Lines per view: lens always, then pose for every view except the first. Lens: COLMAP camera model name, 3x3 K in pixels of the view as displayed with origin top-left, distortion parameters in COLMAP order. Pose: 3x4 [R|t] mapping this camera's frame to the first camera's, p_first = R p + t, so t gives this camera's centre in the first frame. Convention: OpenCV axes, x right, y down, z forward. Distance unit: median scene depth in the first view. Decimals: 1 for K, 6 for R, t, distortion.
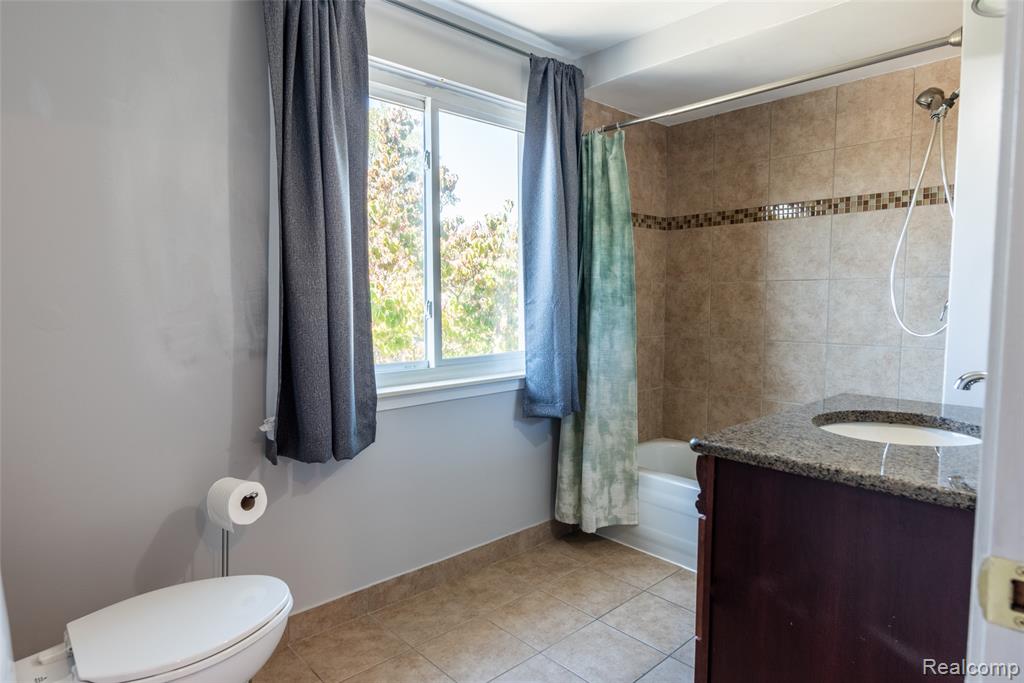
lens RADIAL K [[586.8, 0, 509.9], [0, 586.8, 342.2], [0, 0, 1]] dist [-0.016281, 0.000316]
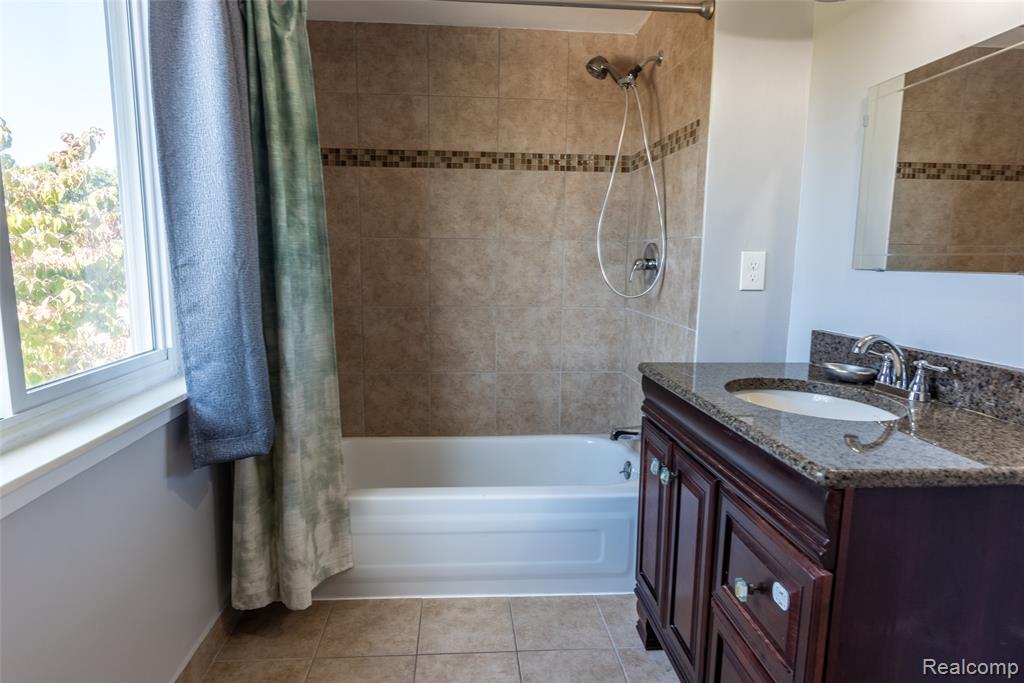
lens RADIAL K [[586.8, 0, 511.2], [0, 586.8, 343.7], [0, 0, 1]] dist [-0.016281, 0.000316]
pose [[0.617749, -0.104814, 0.779359, -0.201615], [0.044123, 0.994136, 0.098726, -0.031967], [-0.785137, -0.026600, 0.618751, 0.391170]]
